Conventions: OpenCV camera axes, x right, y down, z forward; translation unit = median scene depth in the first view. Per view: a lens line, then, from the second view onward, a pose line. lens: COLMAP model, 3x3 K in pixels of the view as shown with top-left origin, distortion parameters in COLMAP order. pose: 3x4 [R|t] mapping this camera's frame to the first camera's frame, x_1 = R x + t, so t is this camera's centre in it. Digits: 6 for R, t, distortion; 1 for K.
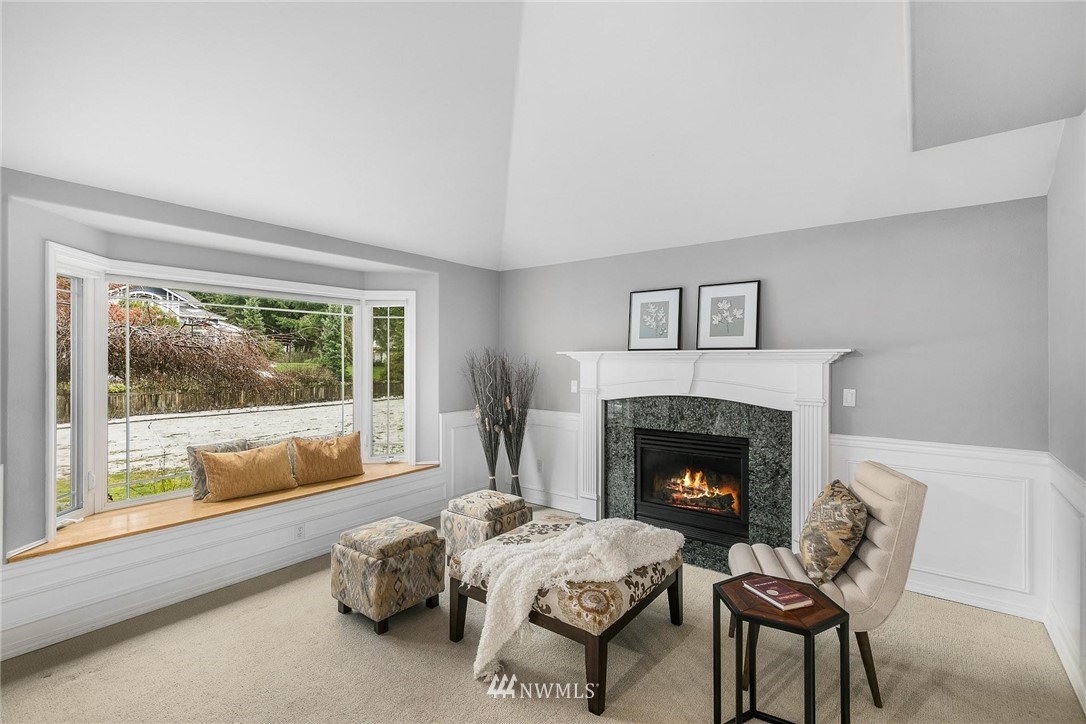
lens RADIAL K [[504.1, 0, 543.0], [0, 504.1, 362.0], [0, 0, 1]] dist [0.003819, 0.000487]
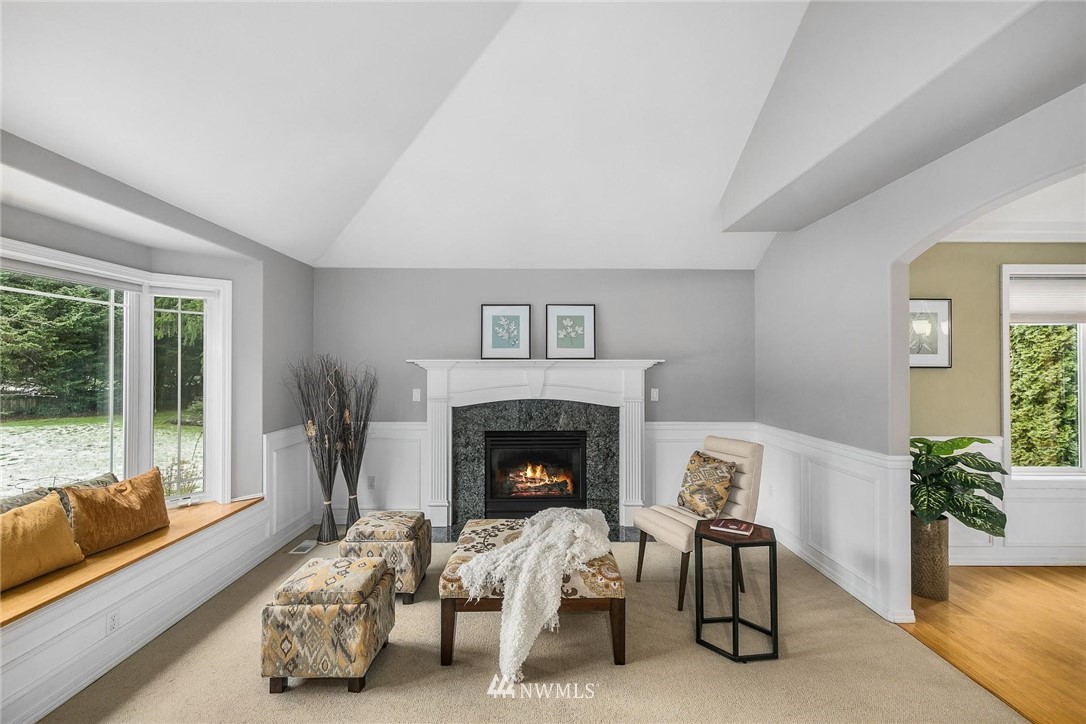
lens RADIAL K [[504.1, 0, 543.0], [0, 504.1, 362.0], [0, 0, 1]] dist [0.003819, 0.000487]
pose [[0.778644, 0.004629, 0.627449, -0.435173], [0.003890, 0.999918, -0.012204, -0.003236], [-0.627454, 0.011943, 0.778562, 0.097020]]
